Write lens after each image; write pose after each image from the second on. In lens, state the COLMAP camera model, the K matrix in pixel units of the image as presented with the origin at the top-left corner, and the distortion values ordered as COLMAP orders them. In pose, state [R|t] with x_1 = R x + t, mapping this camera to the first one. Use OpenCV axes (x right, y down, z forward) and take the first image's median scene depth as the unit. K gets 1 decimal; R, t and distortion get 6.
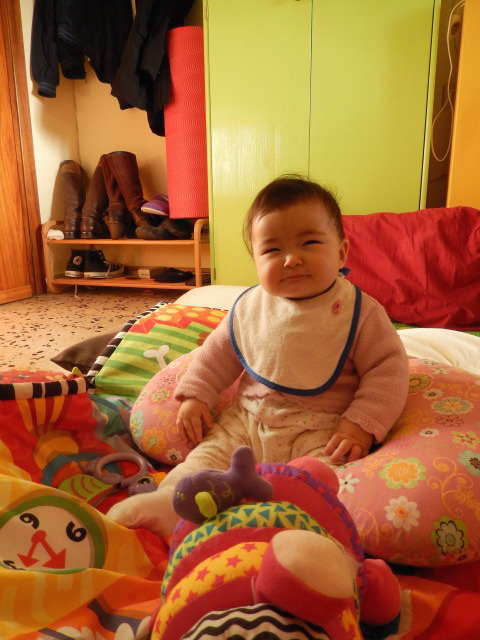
lens RADIAL K [[467.8, 0, 240.0], [0, 467.8, 320.0], [0, 0, 1]] dist [-0.015070, -0.008168]
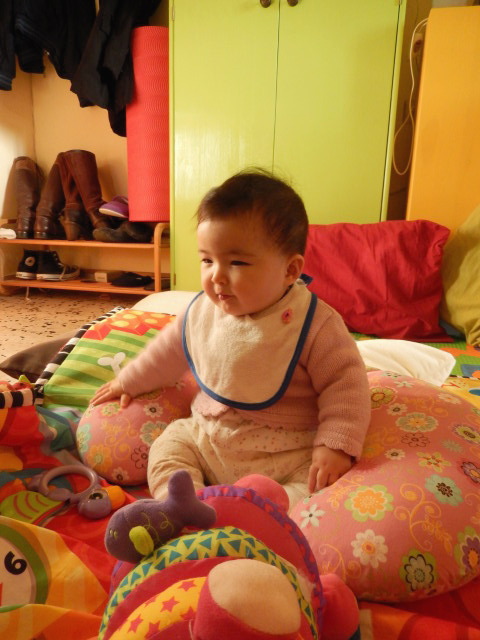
lens RADIAL K [[467.8, 0, 240.0], [0, 467.8, 320.0], [0, 0, 1]] dist [-0.015070, -0.008168]
pose [[0.995967, 0.020324, 0.087387, -0.002562], [-0.019051, 0.999700, -0.015379, -0.001950], [-0.087673, 0.013652, 0.996056, 0.022933]]
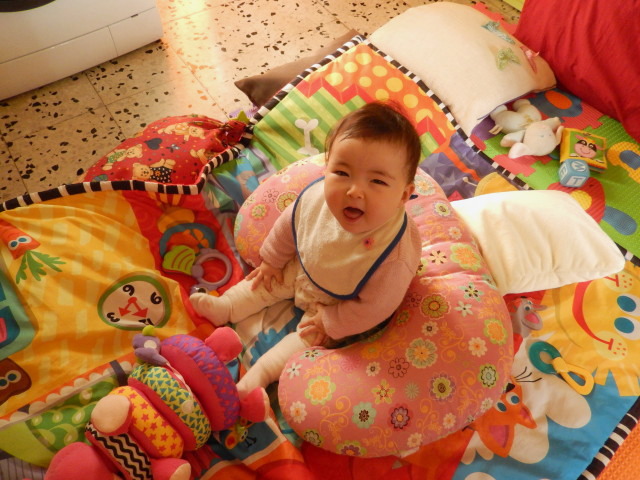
lens RADIAL K [[467.8, 0, 320.0], [0, 467.8, 240.0], [0, 0, 1]] dist [-0.015070, -0.008168]
pose [[0.854458, 0.464436, -0.232811, 0.160998], [-0.194426, 0.701430, 0.685707, -0.348782], [0.481768, -0.540643, 0.689641, 0.080605]]
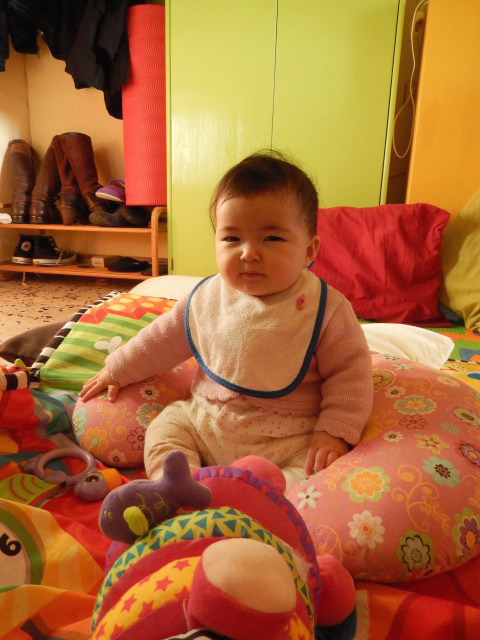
lens RADIAL K [[467.8, 0, 240.0], [0, 467.8, 320.0], [0, 0, 1]] dist [-0.015070, -0.008168]
pose [[0.995685, 0.017542, 0.091120, -0.000535], [-0.018772, 0.999744, 0.012659, 0.002677], [-0.090874, -0.014315, 0.995759, 0.028381]]
